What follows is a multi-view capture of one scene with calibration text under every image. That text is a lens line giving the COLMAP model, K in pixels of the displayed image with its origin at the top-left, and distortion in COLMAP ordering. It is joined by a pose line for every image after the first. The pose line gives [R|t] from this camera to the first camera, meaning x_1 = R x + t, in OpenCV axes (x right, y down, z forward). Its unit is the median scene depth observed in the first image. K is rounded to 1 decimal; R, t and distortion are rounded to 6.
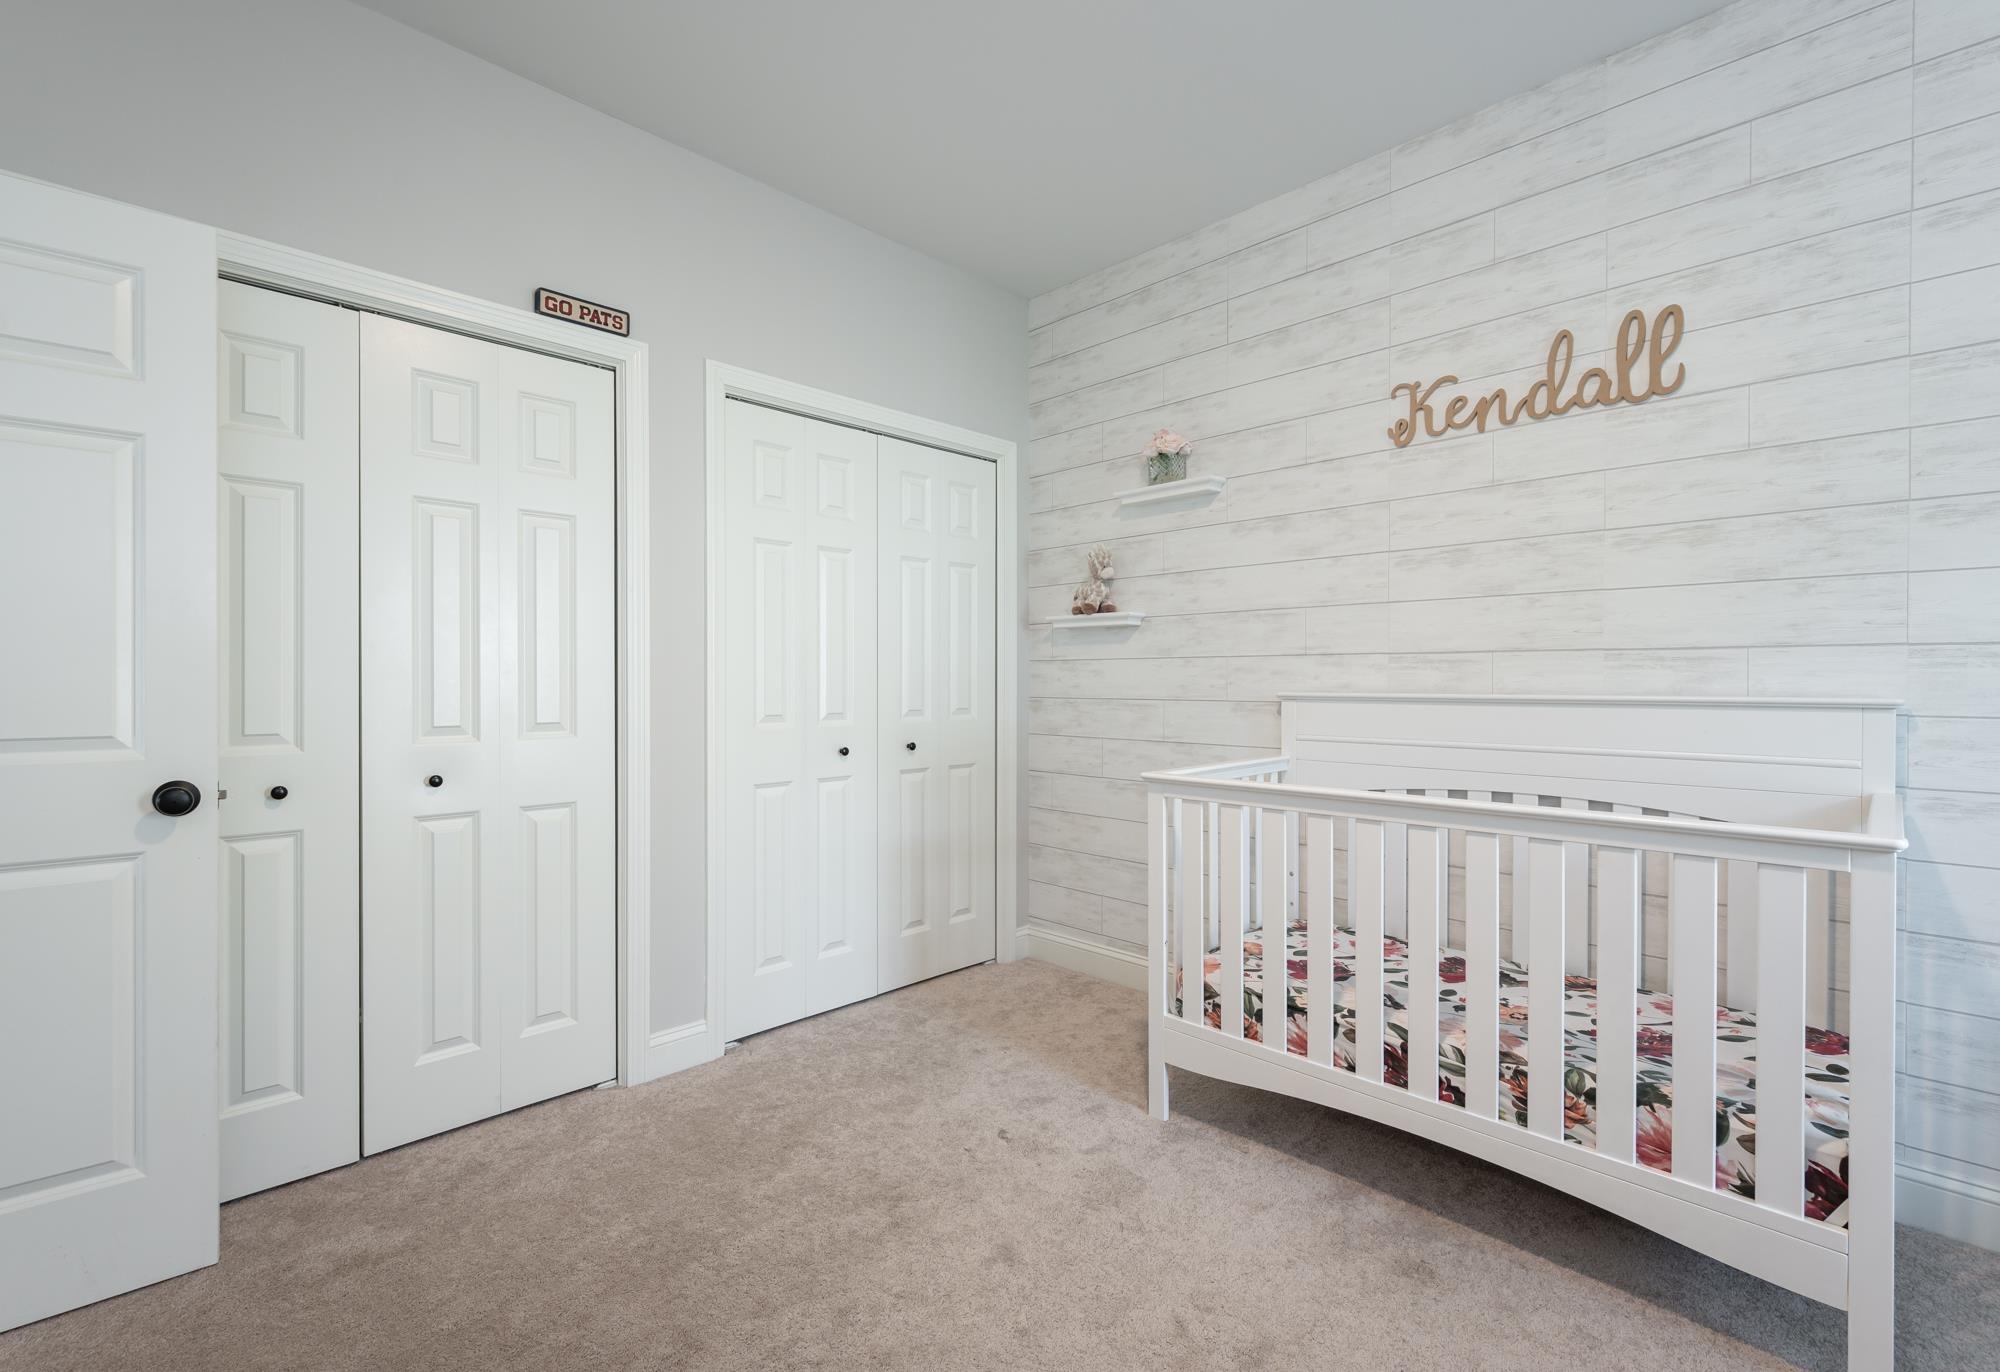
lens RADIAL K [[885.5, 0, 1000.0], [0, 885.5, 686.0], [0, 0, 1]] dist [0.003553, 0.000269]
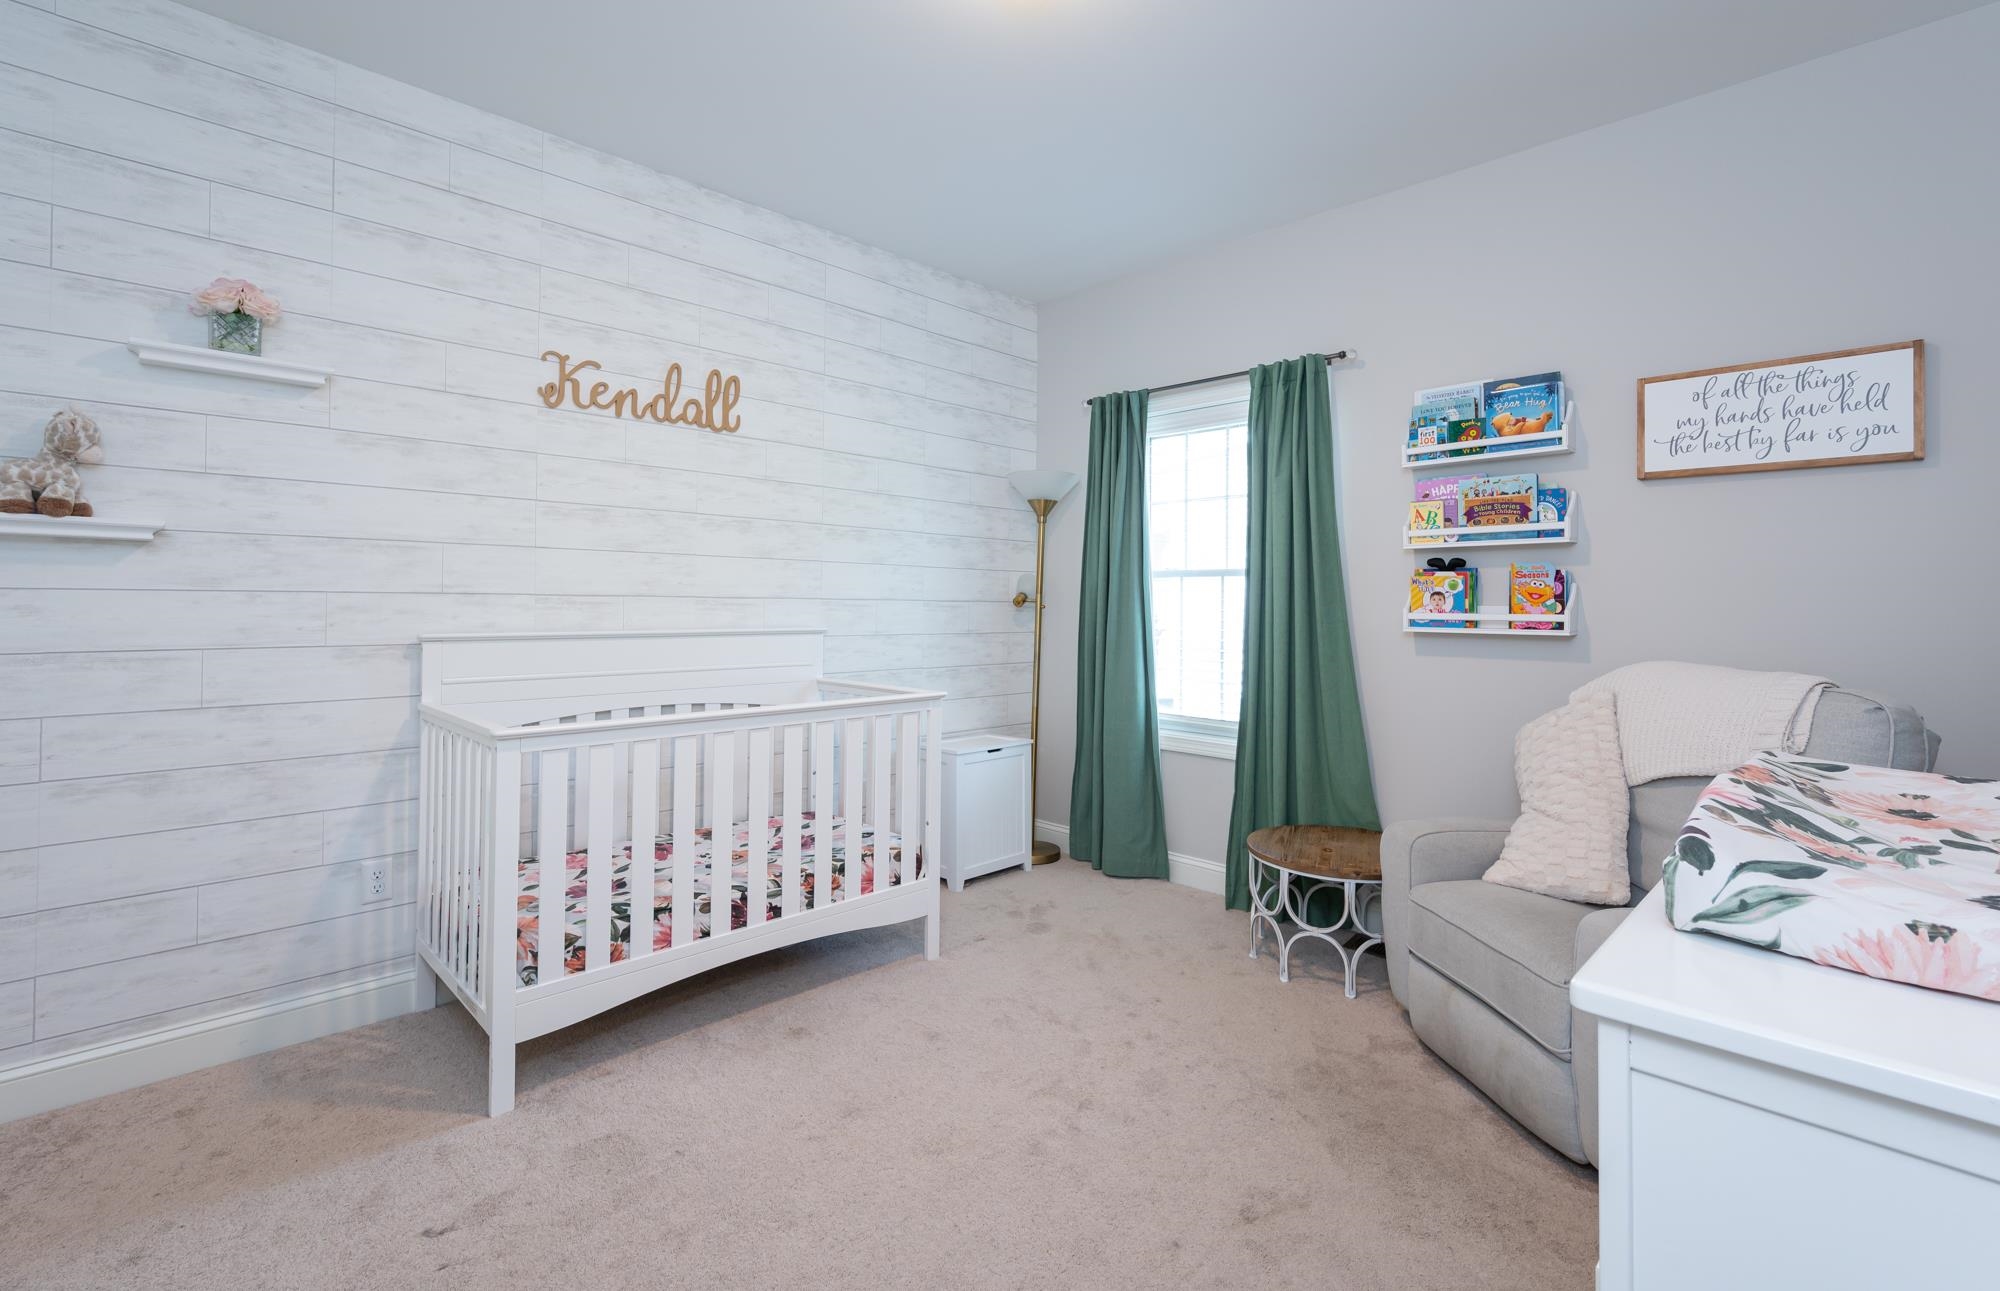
lens RADIAL K [[896.4, 0, 1000.2], [0, 896.4, 592.2], [0, 0, 1]] dist [-0.001701, 0.000192]
pose [[0.000818, 0.012909, 0.999916, -0.729055], [-0.000903, 0.999916, -0.012909, -0.029452], [-0.999999, -0.000893, 0.000829, 0.490074]]
